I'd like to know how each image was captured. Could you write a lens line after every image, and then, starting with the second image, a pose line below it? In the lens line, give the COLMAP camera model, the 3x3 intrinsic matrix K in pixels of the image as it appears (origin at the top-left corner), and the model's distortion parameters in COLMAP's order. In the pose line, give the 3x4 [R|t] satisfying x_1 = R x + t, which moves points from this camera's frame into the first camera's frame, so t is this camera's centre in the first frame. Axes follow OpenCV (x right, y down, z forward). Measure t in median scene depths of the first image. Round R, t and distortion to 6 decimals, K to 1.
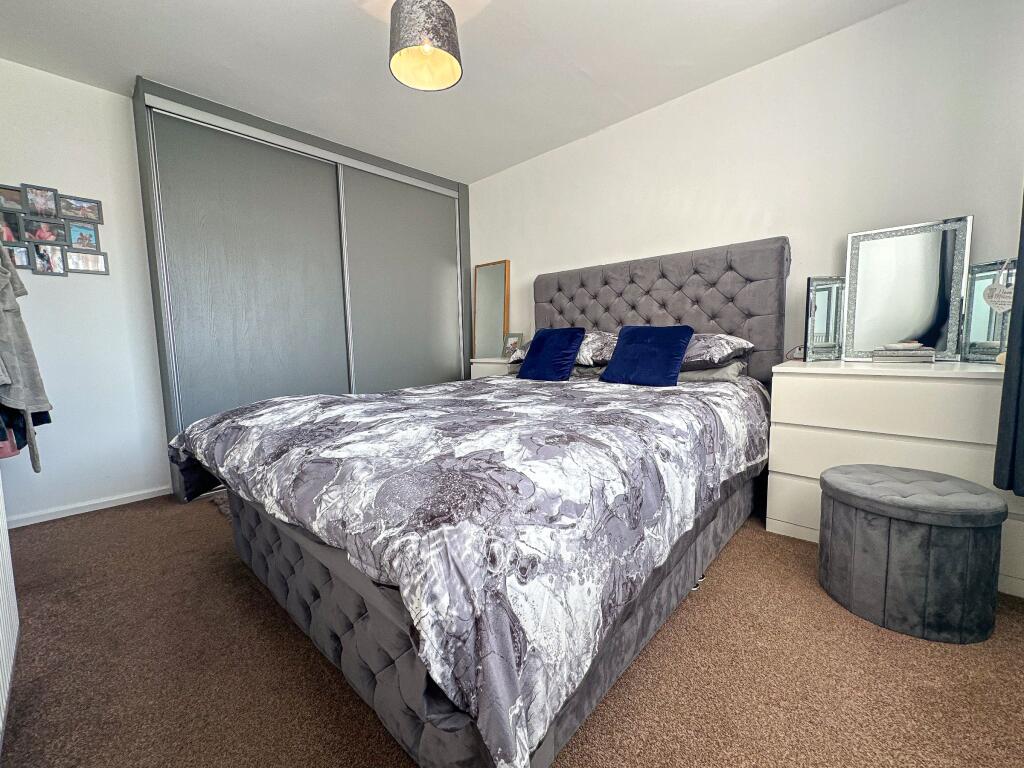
lens RADIAL K [[417.6, 0, 509.3], [0, 417.6, 382.6], [0, 0, 1]] dist [-0.000605, 0.000421]
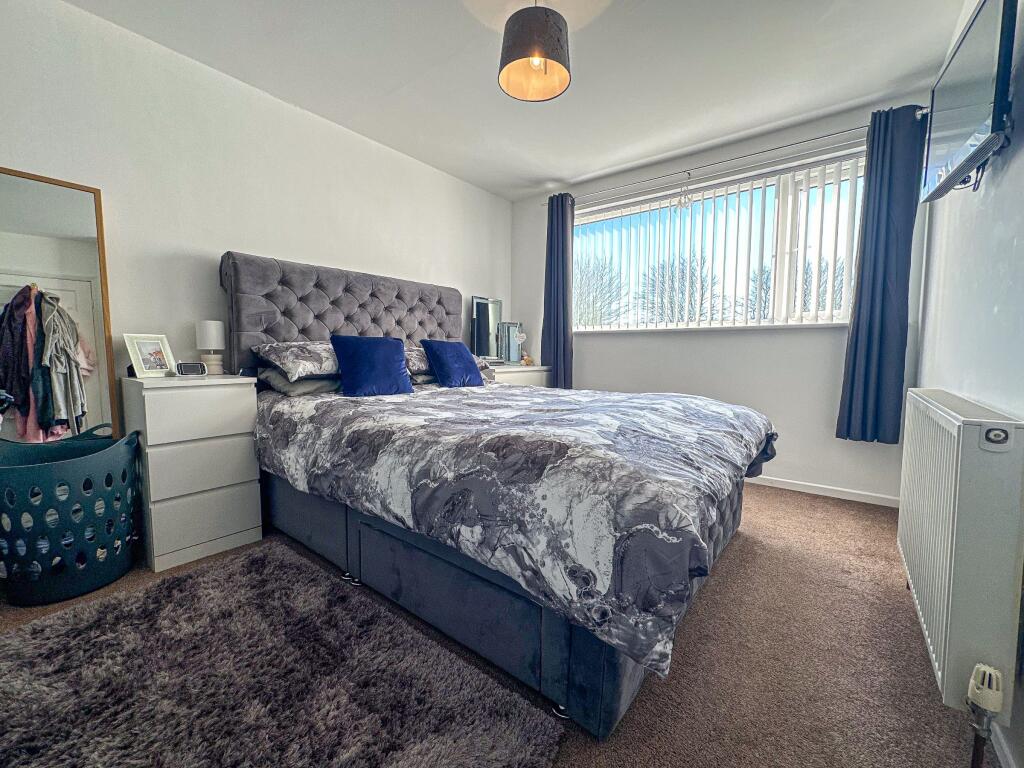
lens RADIAL K [[417.6, 0, 509.3], [0, 417.6, 382.6], [0, 0, 1]] dist [-0.000605, 0.000421]
pose [[-0.078429, -0.050317, 0.995649, -0.725563], [0.098607, 0.993436, 0.057973, -0.053657], [-0.992031, 0.102725, -0.072953, 0.730855]]
